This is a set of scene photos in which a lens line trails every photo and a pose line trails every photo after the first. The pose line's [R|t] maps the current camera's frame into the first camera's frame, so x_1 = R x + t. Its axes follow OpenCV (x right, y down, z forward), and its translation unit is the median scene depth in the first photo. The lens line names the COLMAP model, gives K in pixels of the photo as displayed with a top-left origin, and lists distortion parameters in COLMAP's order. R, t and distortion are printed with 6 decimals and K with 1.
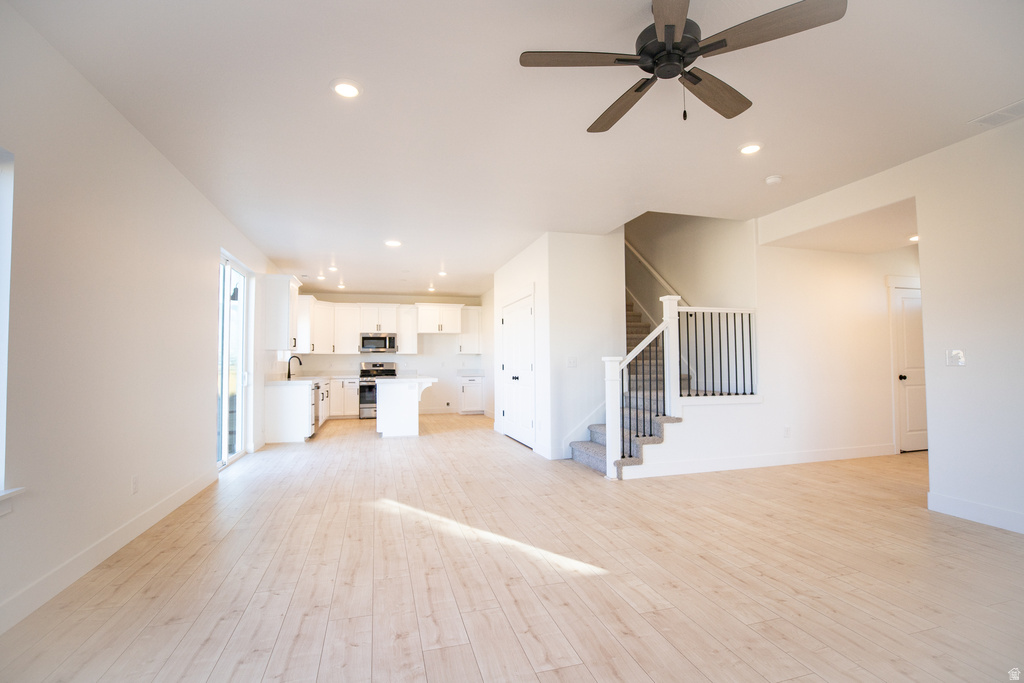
lens RADIAL K [[489.9, 0, 503.7], [0, 489.9, 346.7], [0, 0, 1]] dist [0.016778, 0.001809]
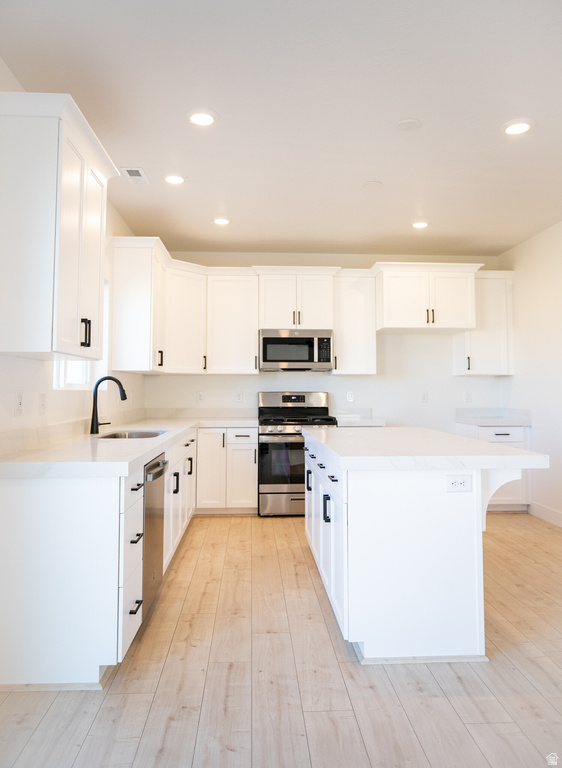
lens RADIAL K [[546.2, 0, 279.8], [0, 546.2, 354.7], [0, 0, 1]] dist [0.000337, 0.000473]
pose [[0.979686, -0.003939, -0.200499, -0.168242], [-0.001920, 0.999577, -0.029020, 0.011455], [0.200528, 0.028815, 0.979264, 0.492809]]
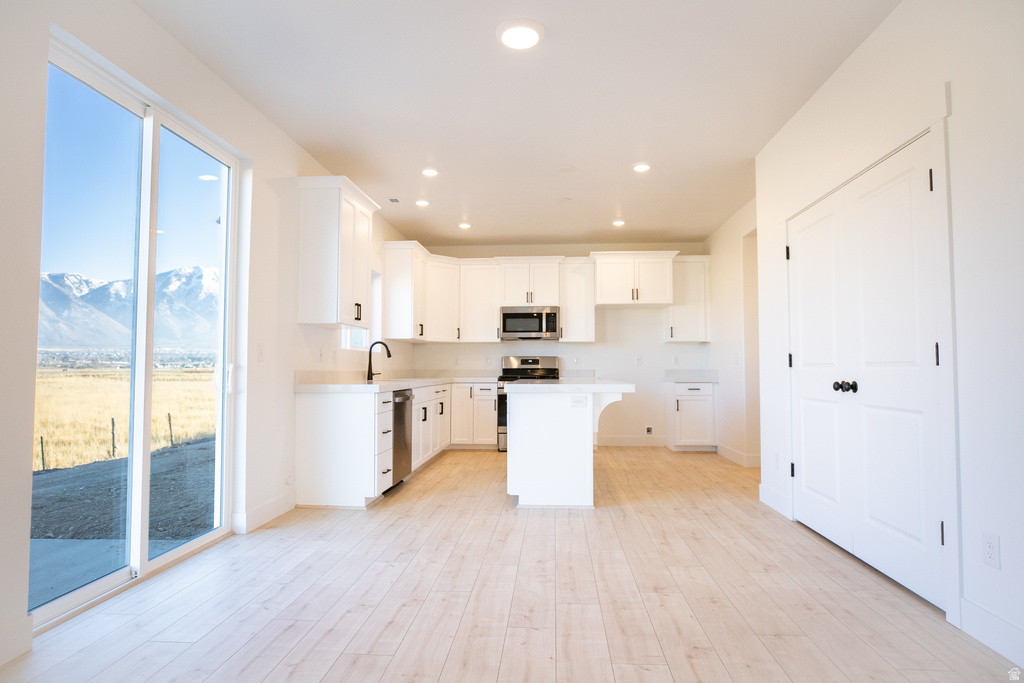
lens RADIAL K [[573.7, 0, 513.4], [0, 573.7, 341.4], [0, 0, 1]] dist [-0.017757, 0.001617]
pose [[0.946801, -0.008247, -0.321715, -0.051929], [0.004522, 0.999914, -0.012325, 0.022906], [0.321789, 0.010215, 0.946756, 0.343635]]
